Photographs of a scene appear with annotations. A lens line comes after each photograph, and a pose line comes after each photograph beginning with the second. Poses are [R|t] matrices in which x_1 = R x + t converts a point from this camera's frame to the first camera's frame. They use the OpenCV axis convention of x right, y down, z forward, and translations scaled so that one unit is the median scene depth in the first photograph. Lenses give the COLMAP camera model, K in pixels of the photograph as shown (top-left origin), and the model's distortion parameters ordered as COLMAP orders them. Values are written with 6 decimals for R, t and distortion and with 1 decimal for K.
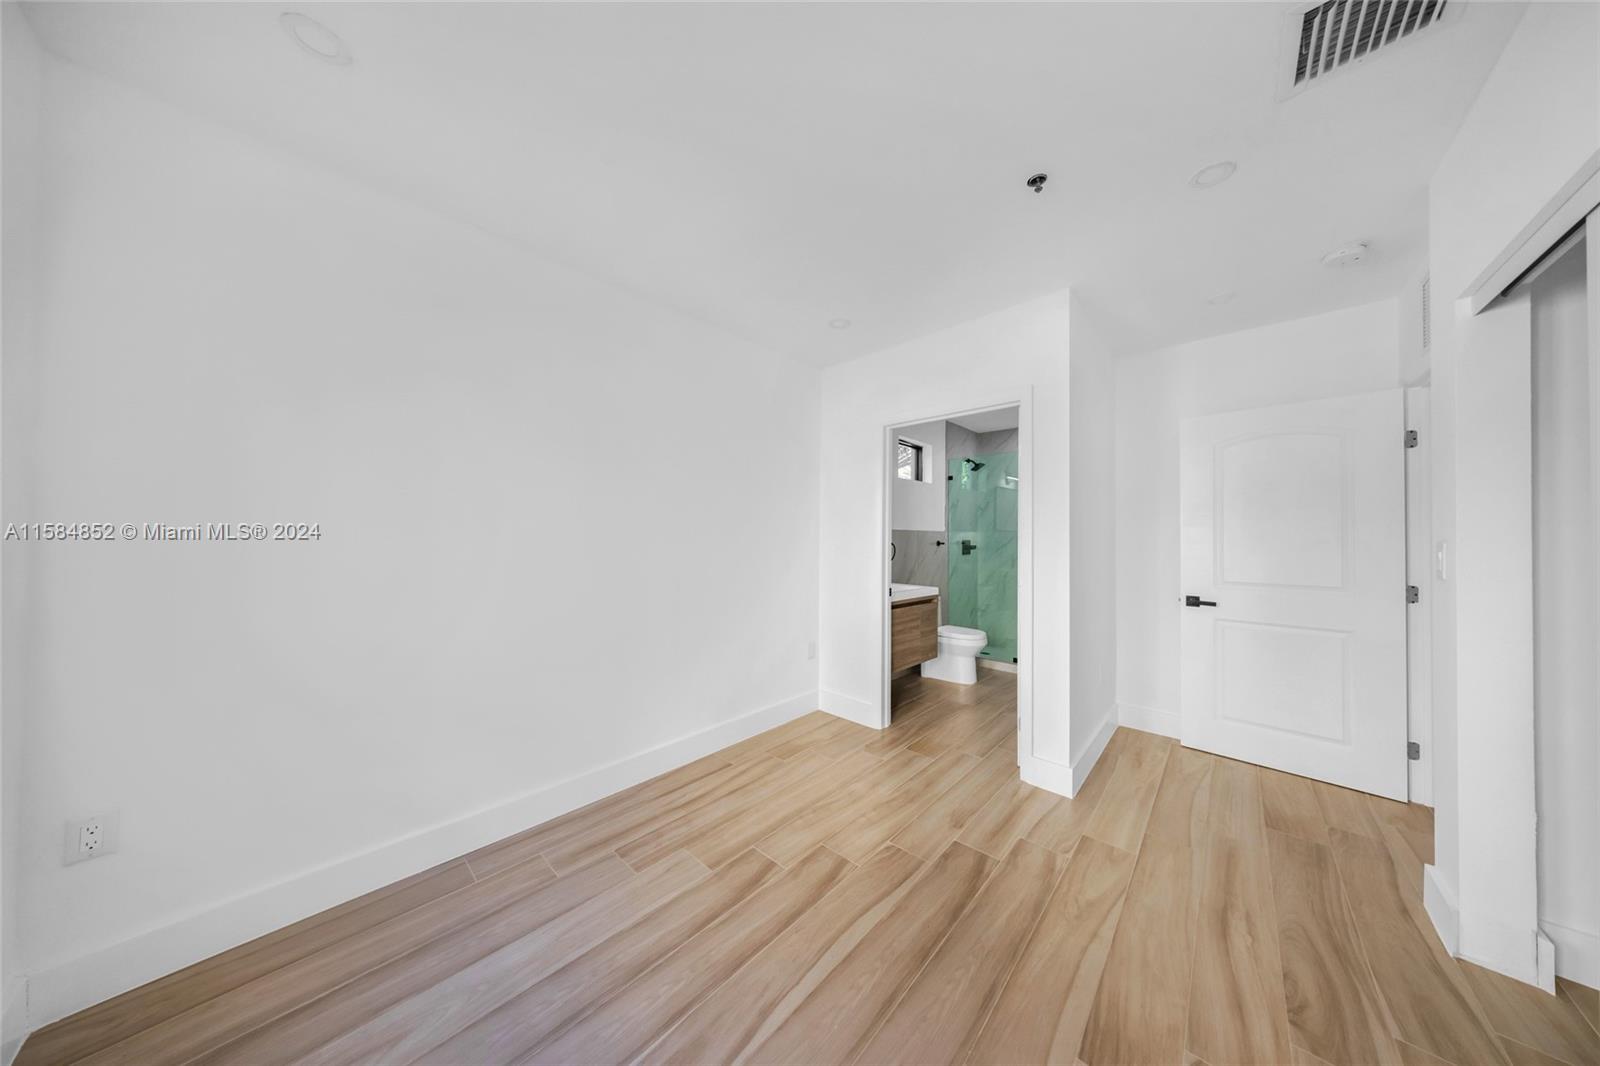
lens RADIAL K [[489.8, 0, 790.8], [0, 489.8, 531.1], [0, 0, 1]] dist [0.002547, 0.000064]
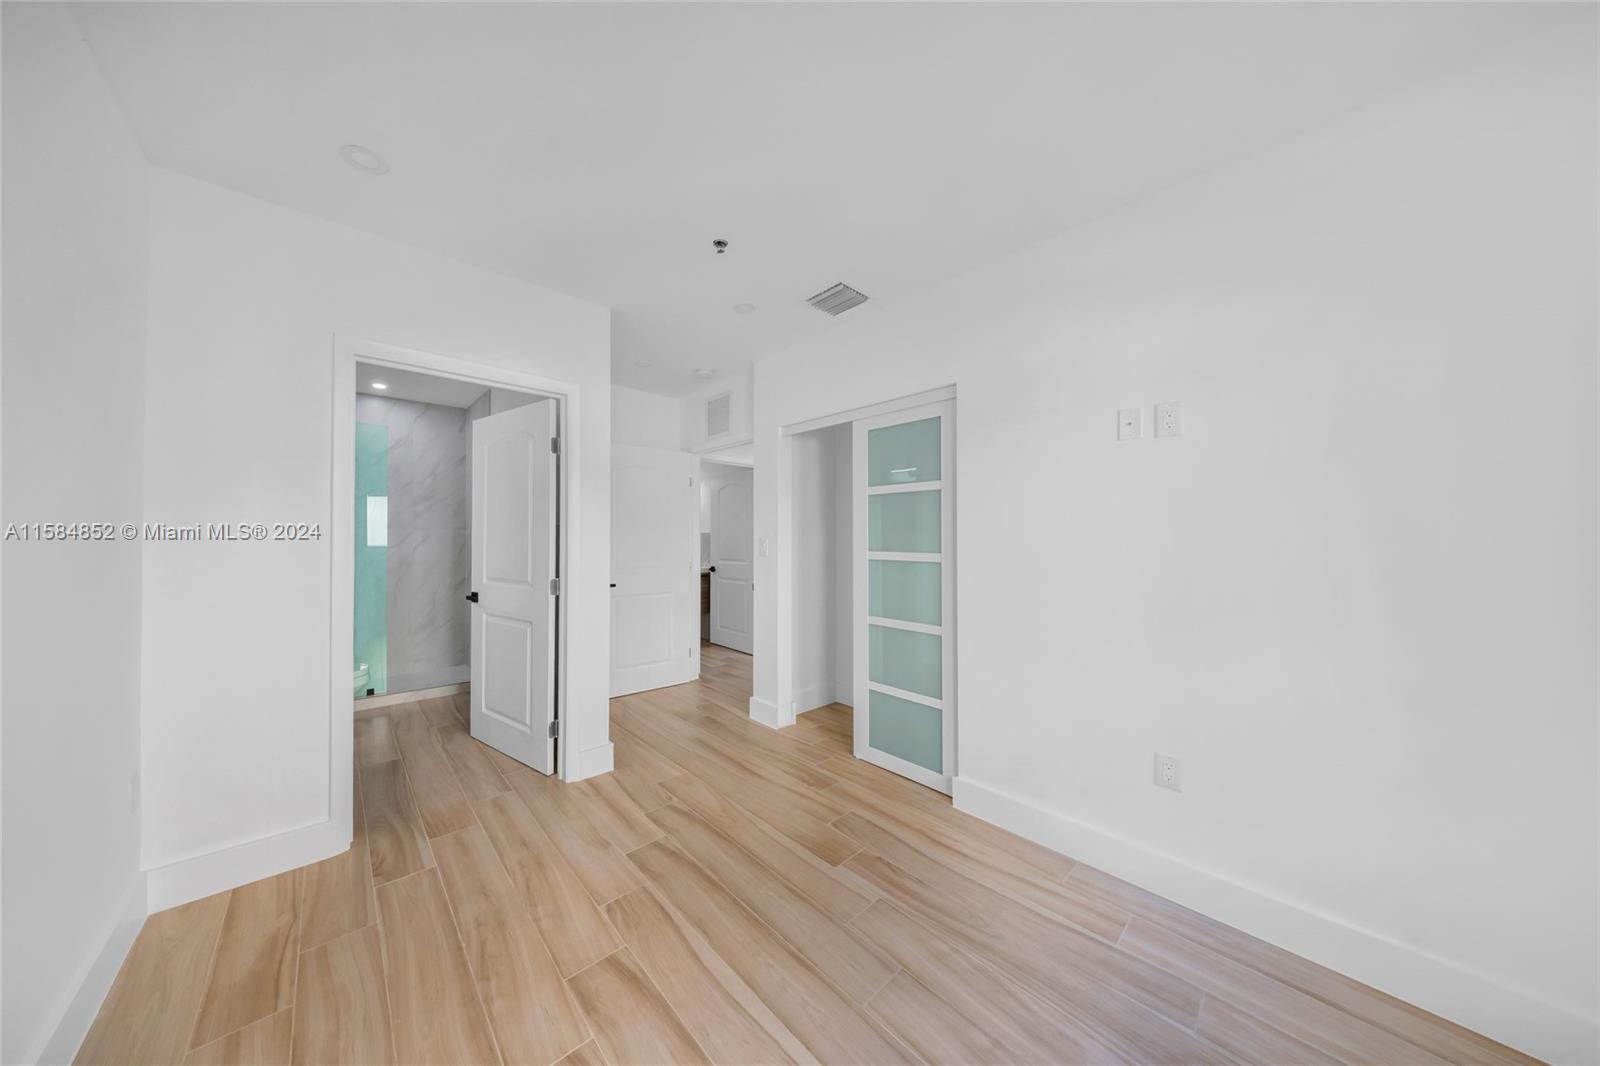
lens RADIAL K [[489.8, 0, 783.0], [0, 489.8, 532.7], [0, 0, 1]] dist [0.002547, 0.000064]
pose [[0.074291, -0.006307, 0.997217, -0.667967], [-0.013465, 0.999882, 0.007327, -0.005988], [-0.997146, -0.013972, 0.074198, 0.719483]]
